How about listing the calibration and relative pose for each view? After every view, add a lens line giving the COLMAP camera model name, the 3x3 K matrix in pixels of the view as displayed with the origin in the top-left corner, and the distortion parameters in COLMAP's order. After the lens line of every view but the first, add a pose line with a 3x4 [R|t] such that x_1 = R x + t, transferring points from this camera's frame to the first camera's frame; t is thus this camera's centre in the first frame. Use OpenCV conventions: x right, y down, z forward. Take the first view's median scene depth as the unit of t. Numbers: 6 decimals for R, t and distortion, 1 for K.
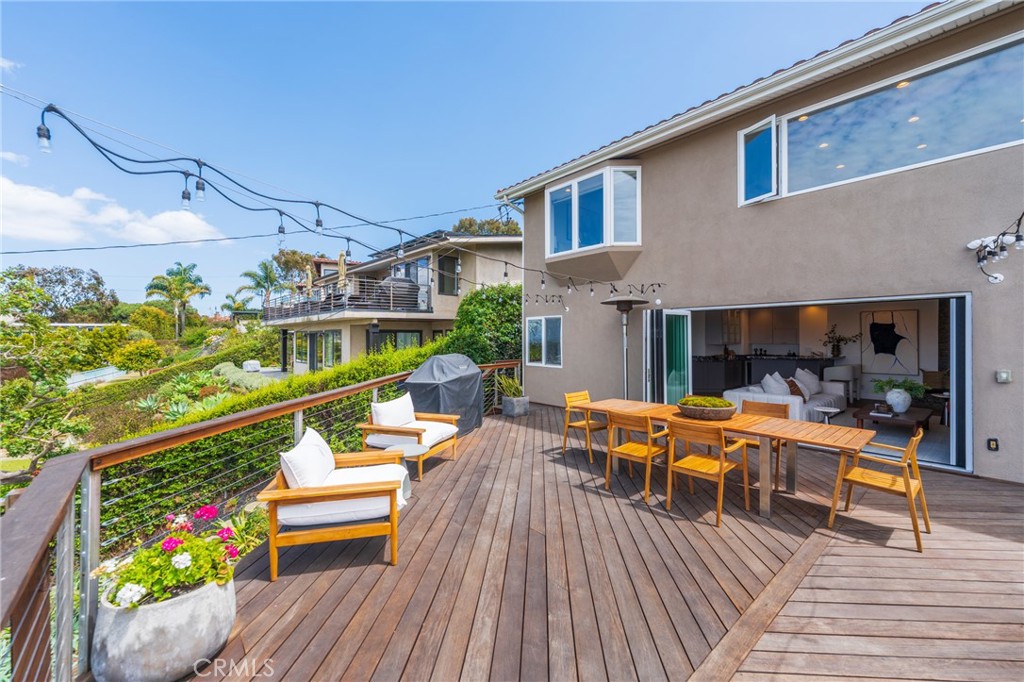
lens RADIAL K [[421.0, 0, 498.2], [0, 421.0, 334.6], [0, 0, 1]] dist [-0.001004, -0.000369]
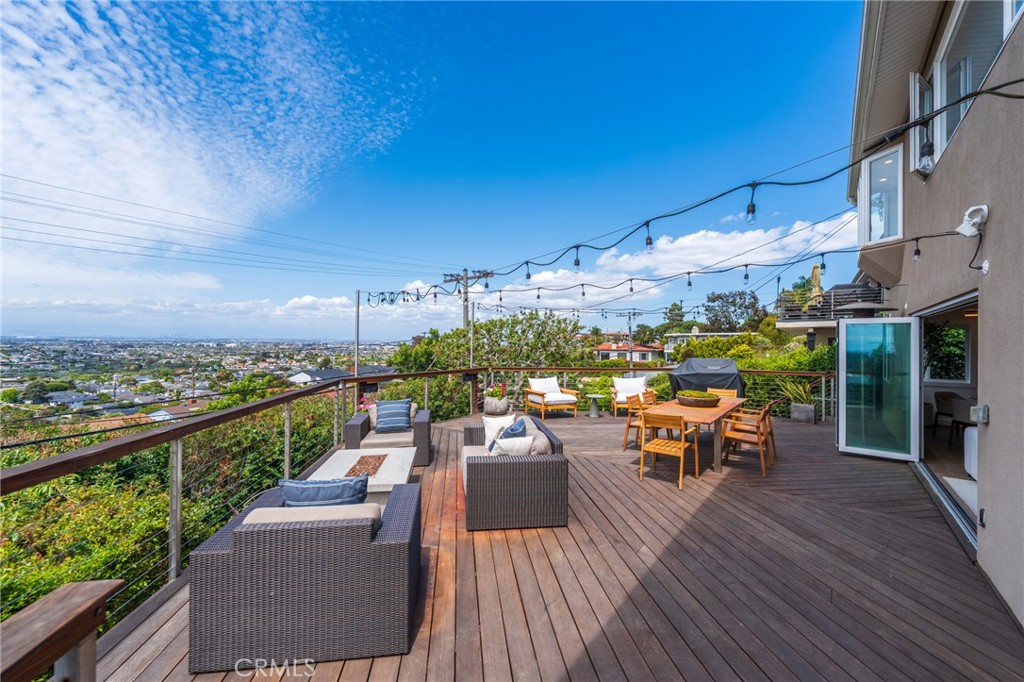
lens RADIAL K [[462.4, 0, 512.0], [0, 462.4, 341.0], [0, 0, 1]] dist [0.031143, -0.000128]
pose [[0.175334, 0.006528, -0.984487, 0.484536], [-0.008282, 0.999952, 0.005156, -0.002393], [0.984474, 0.007250, 0.175380, 0.040532]]
